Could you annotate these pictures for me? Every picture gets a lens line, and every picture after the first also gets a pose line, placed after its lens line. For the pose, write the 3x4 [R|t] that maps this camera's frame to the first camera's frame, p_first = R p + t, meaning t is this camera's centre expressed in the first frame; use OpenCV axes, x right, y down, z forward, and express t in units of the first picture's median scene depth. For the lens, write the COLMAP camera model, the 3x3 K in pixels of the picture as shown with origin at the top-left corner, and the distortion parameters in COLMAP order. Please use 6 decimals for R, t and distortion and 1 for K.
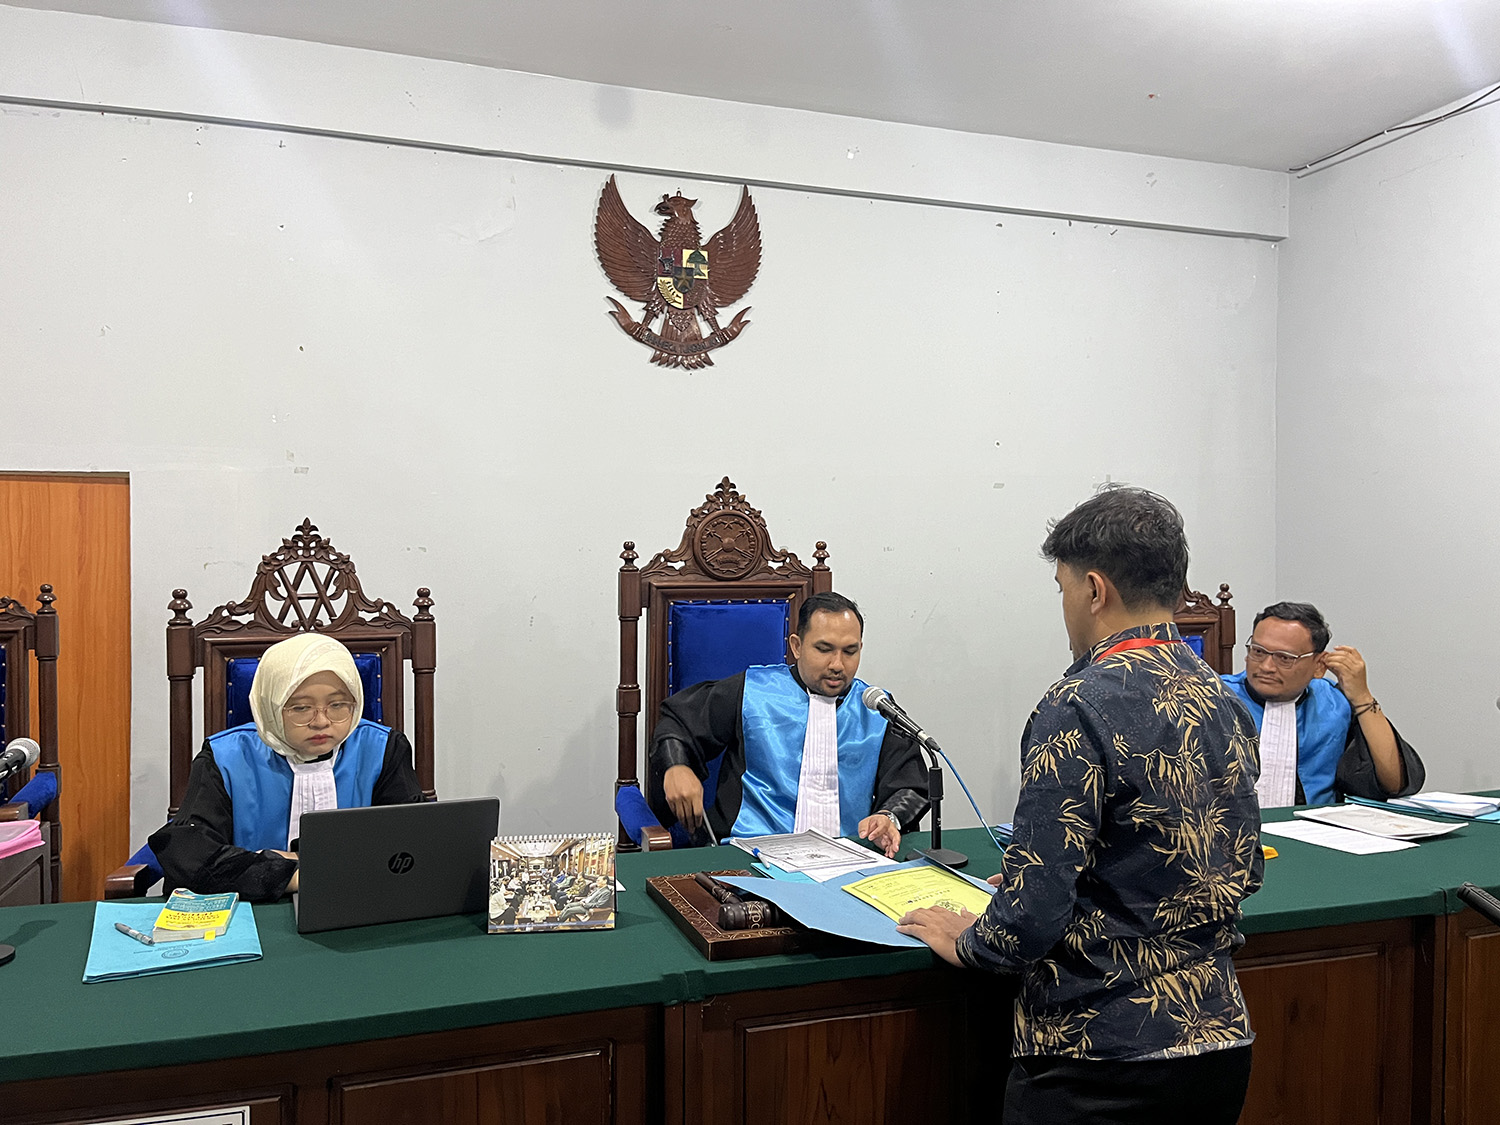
lens RADIAL K [[1149.8, 0, 750.3], [0, 1149.8, 564.3], [0, 0, 1]] dist [0.004194, -0.018777]
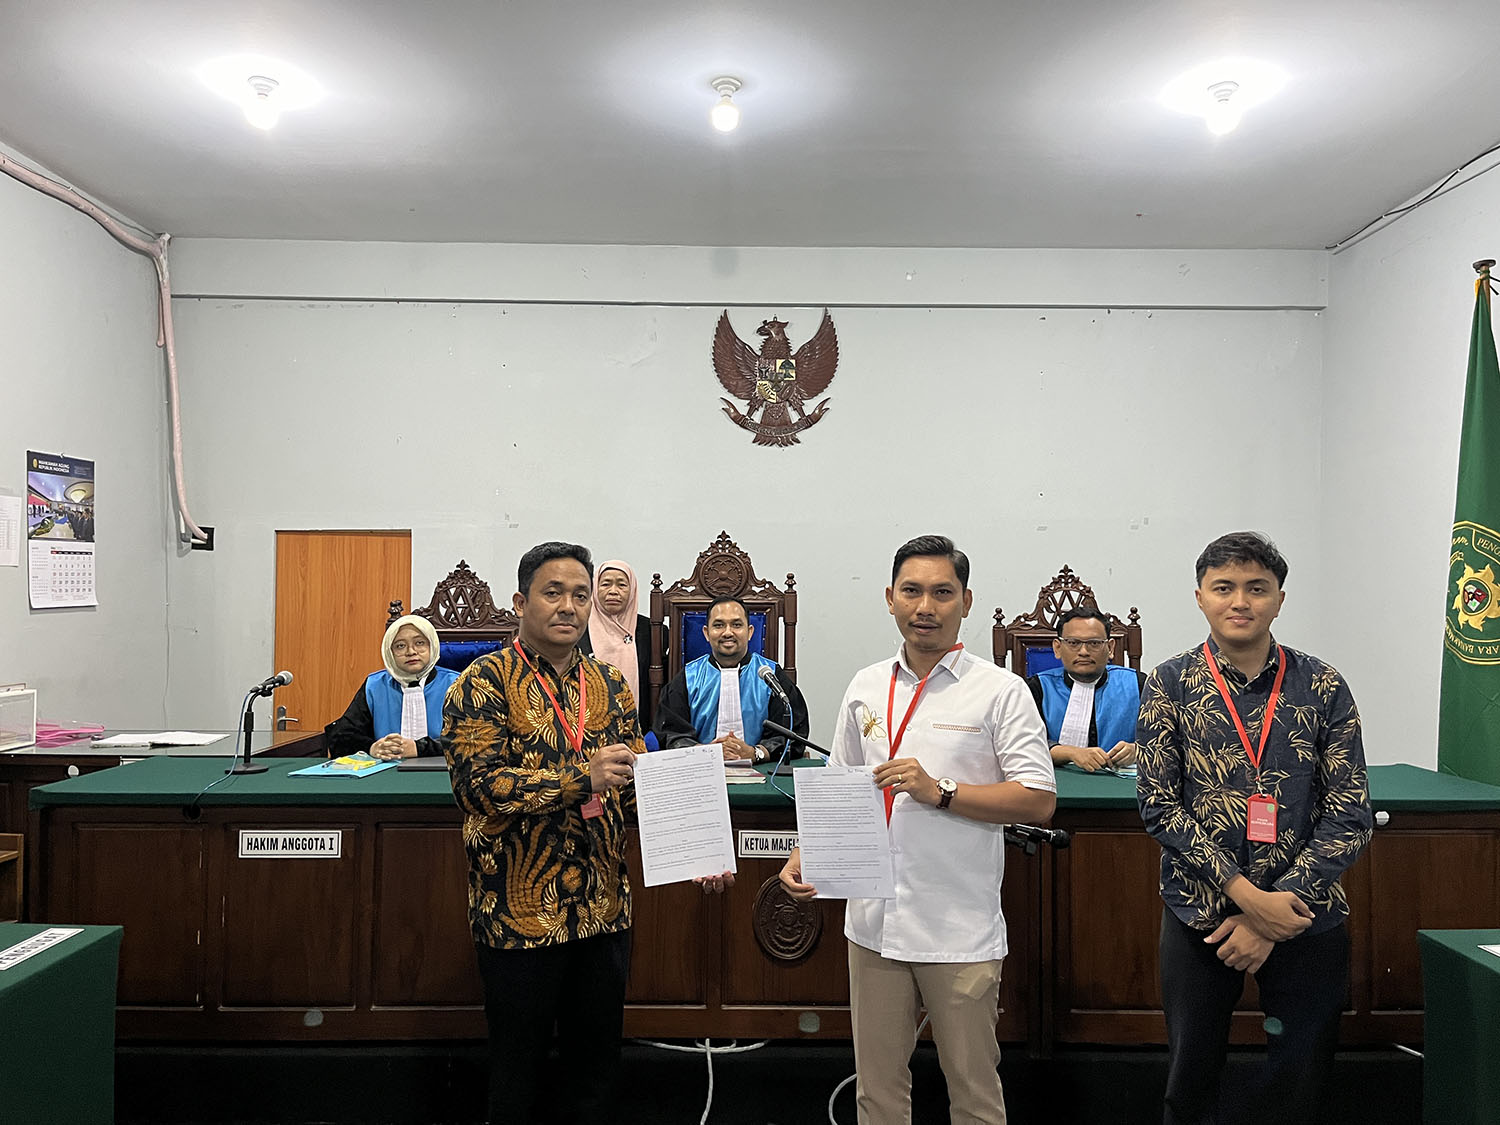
lens RADIAL K [[1149.8, 0, 752.1], [0, 1149.8, 562.0], [0, 0, 1]] dist [0.004194, -0.018777]
pose [[0.949562, -0.002289, -0.313571, 0.341733], [-0.007327, 0.999538, -0.029485, 0.006408], [0.313494, 0.030296, 0.949107, -0.296027]]
